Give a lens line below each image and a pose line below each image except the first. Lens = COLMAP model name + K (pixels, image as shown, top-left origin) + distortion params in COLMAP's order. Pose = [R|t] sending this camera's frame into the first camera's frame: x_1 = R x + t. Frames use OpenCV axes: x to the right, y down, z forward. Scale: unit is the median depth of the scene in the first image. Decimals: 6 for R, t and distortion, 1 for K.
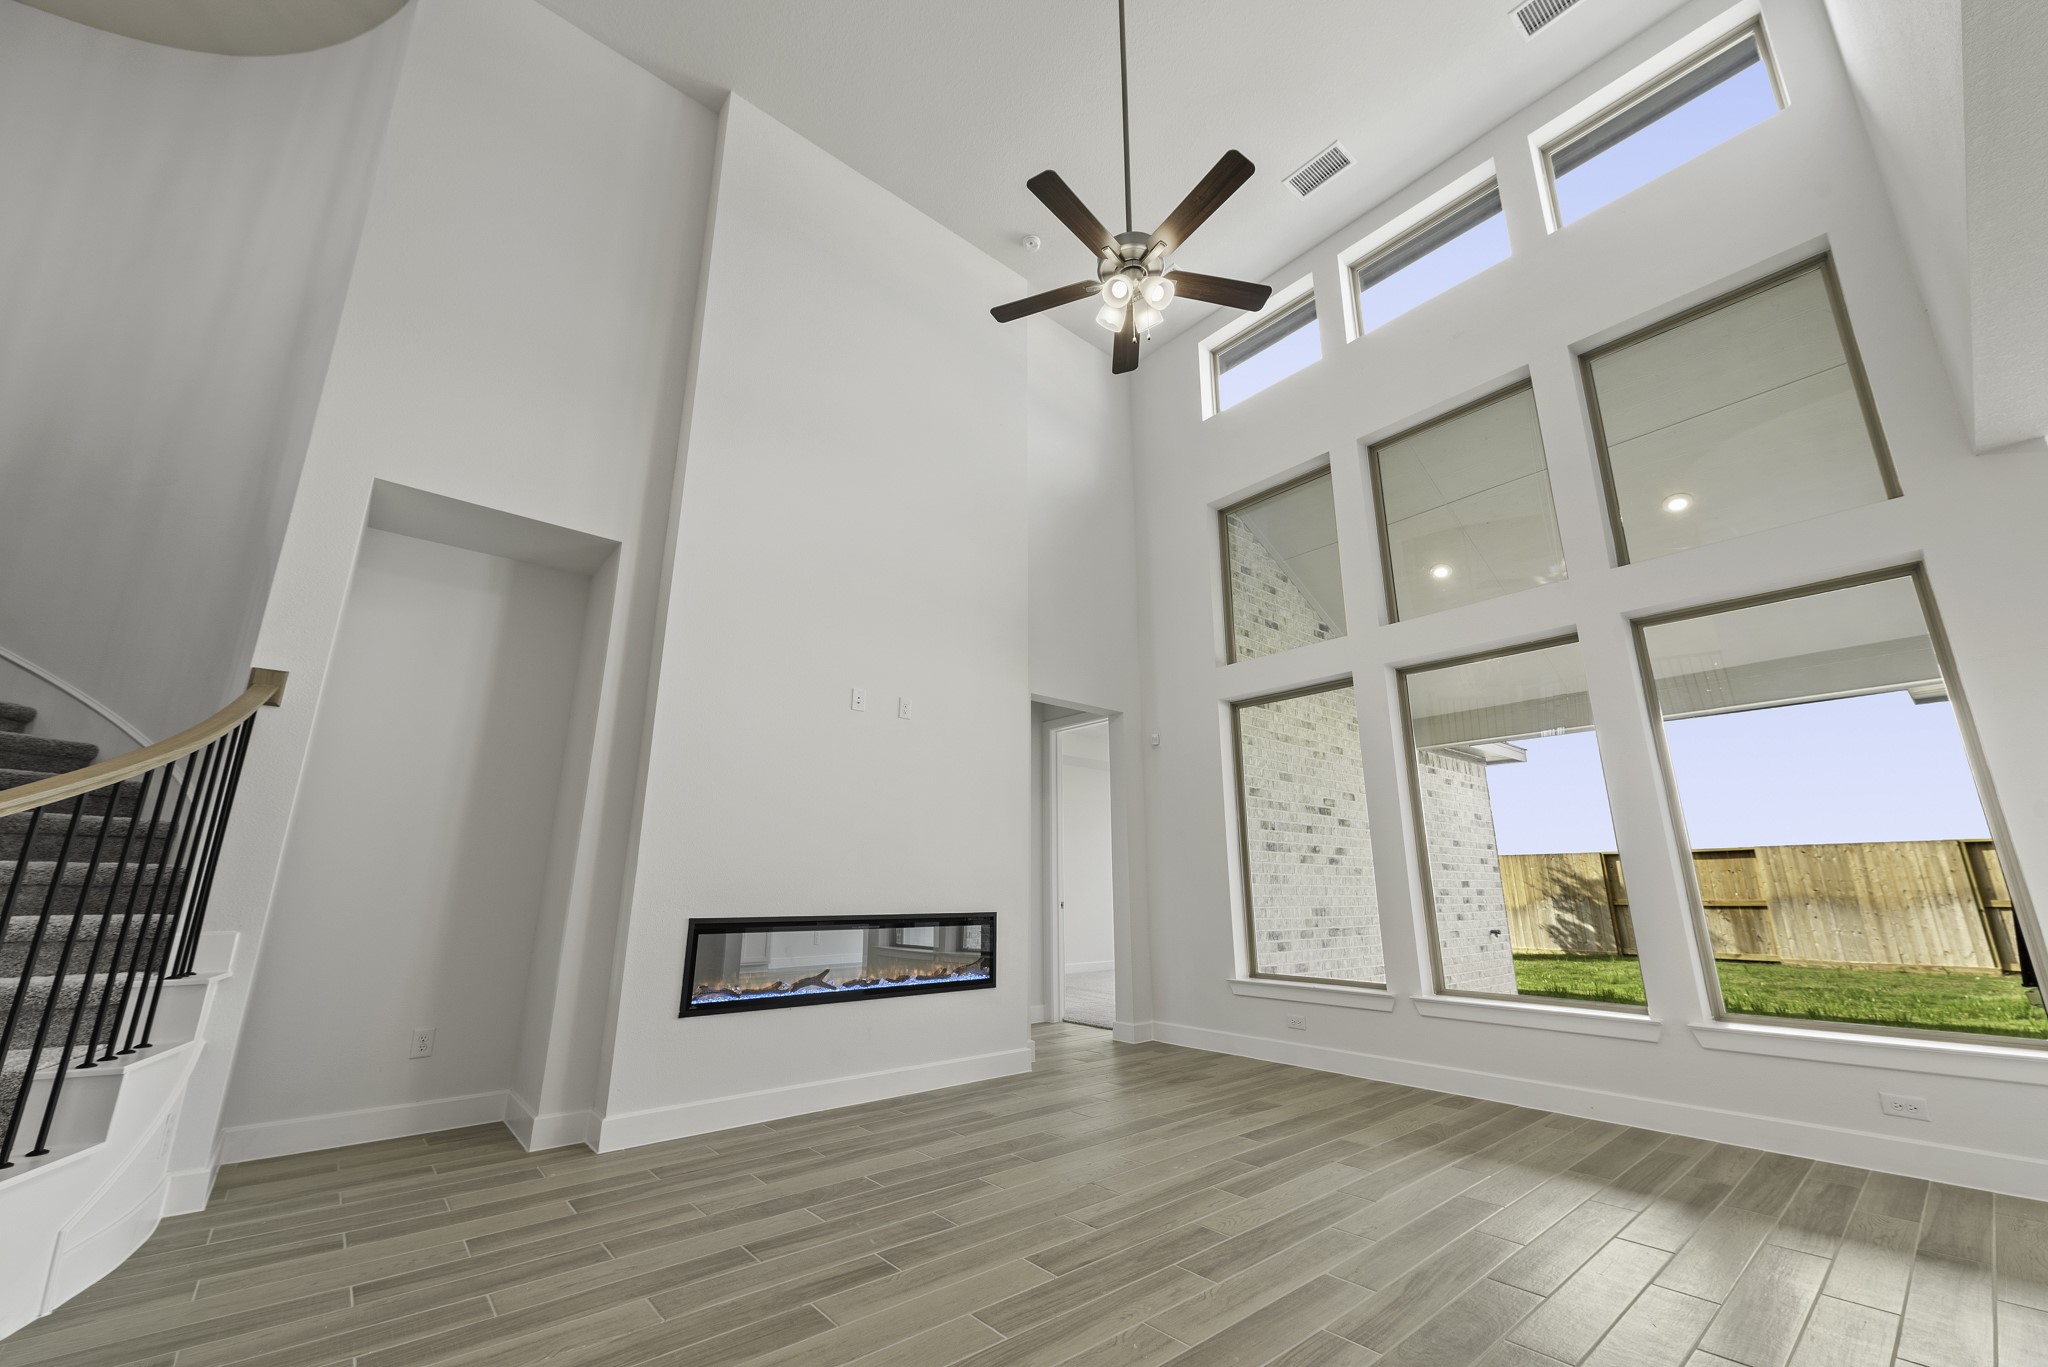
lens RADIAL K [[799.5, 0, 1027.4], [0, 799.5, 682.6], [0, 0, 1]] dist [0.002586, -0.000119]
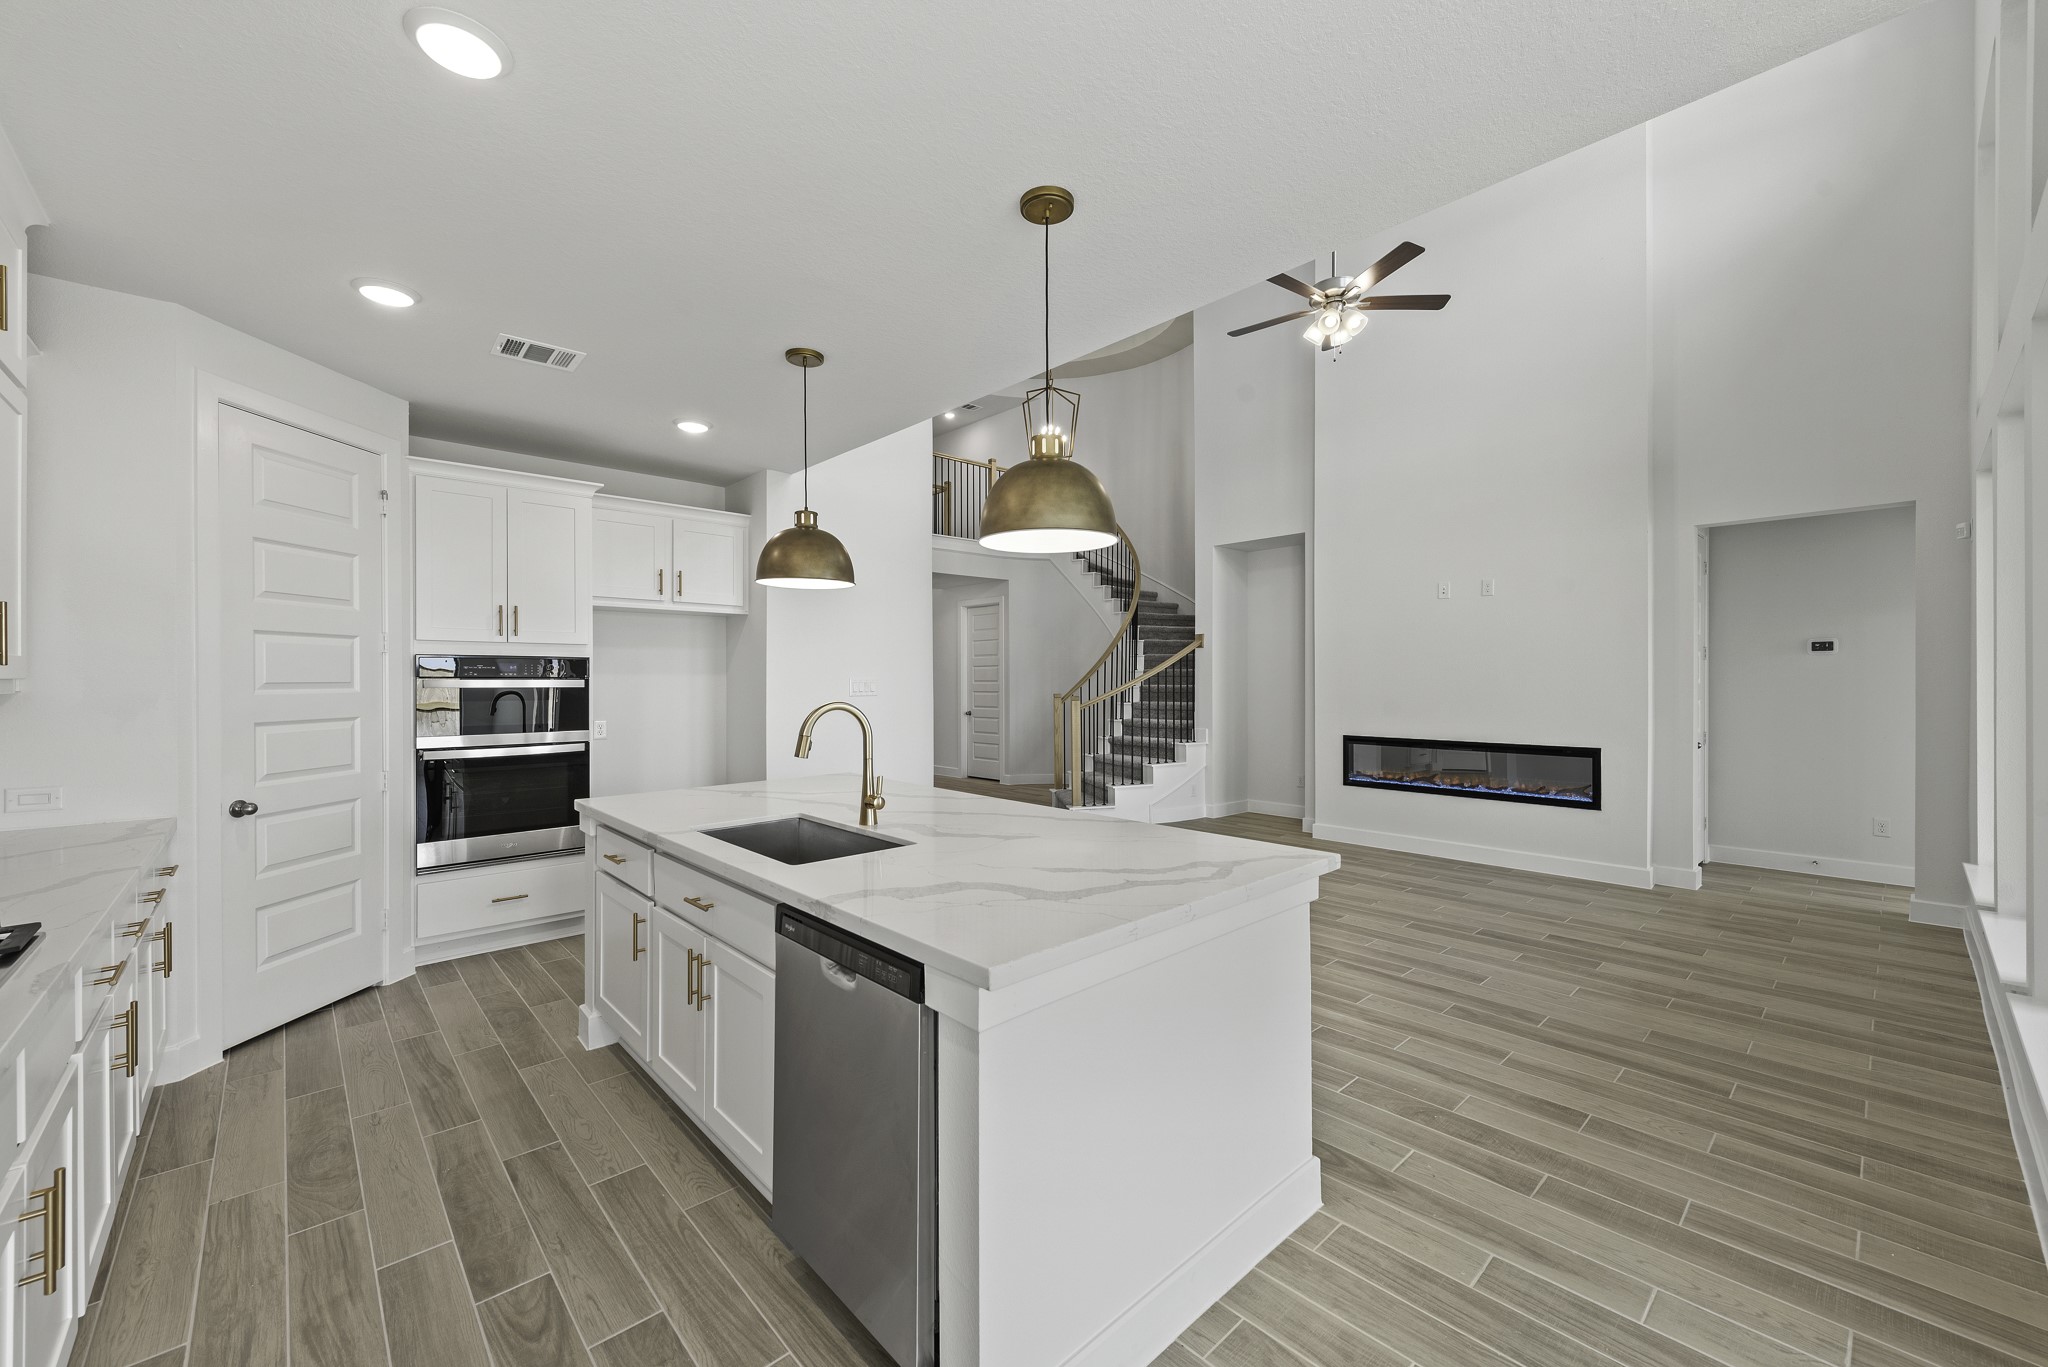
lens RADIAL K [[799.5, 0, 1027.4], [0, 799.5, 682.6], [0, 0, 1]] dist [0.002586, -0.000119]
pose [[0.039922, 0.000038, -0.999203, 0.501407], [0.254025, 0.967144, 0.010186, -0.009787], [0.966373, -0.254229, 0.038601, 0.091434]]
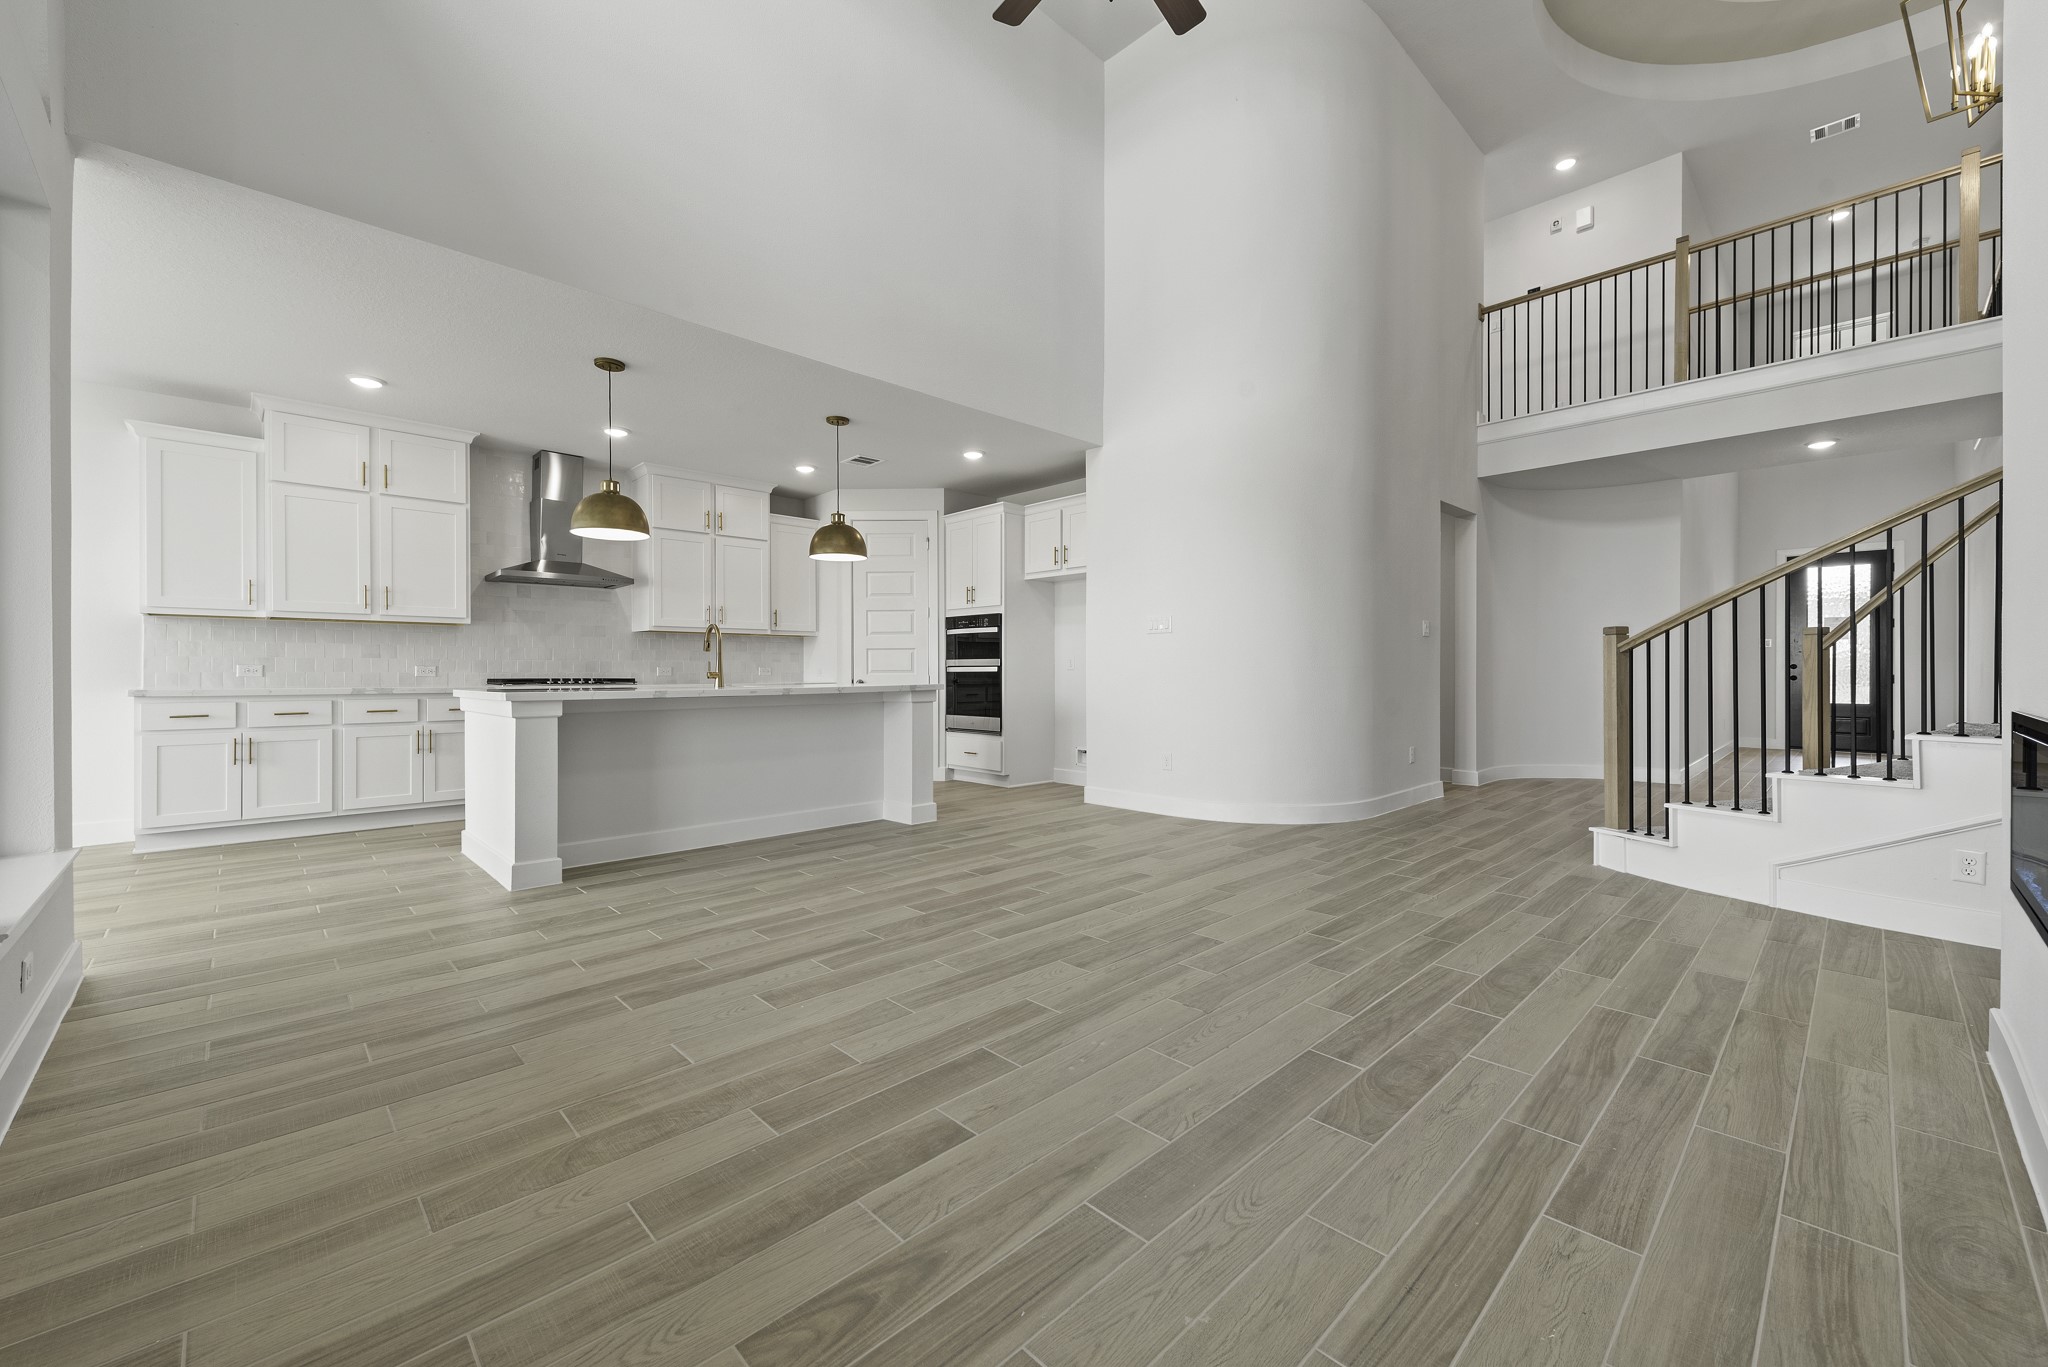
lens RADIAL K [[810.0, 0, 1034.6], [0, 810.0, 675.0], [0, 0, 1]] dist [0.002415, -0.000017]
pose [[-0.997447, -0.000776, -0.071407, 0.089672], [0.016946, 0.968808, -0.247234, 0.141291], [0.069371, -0.247813, -0.966321, 0.532155]]
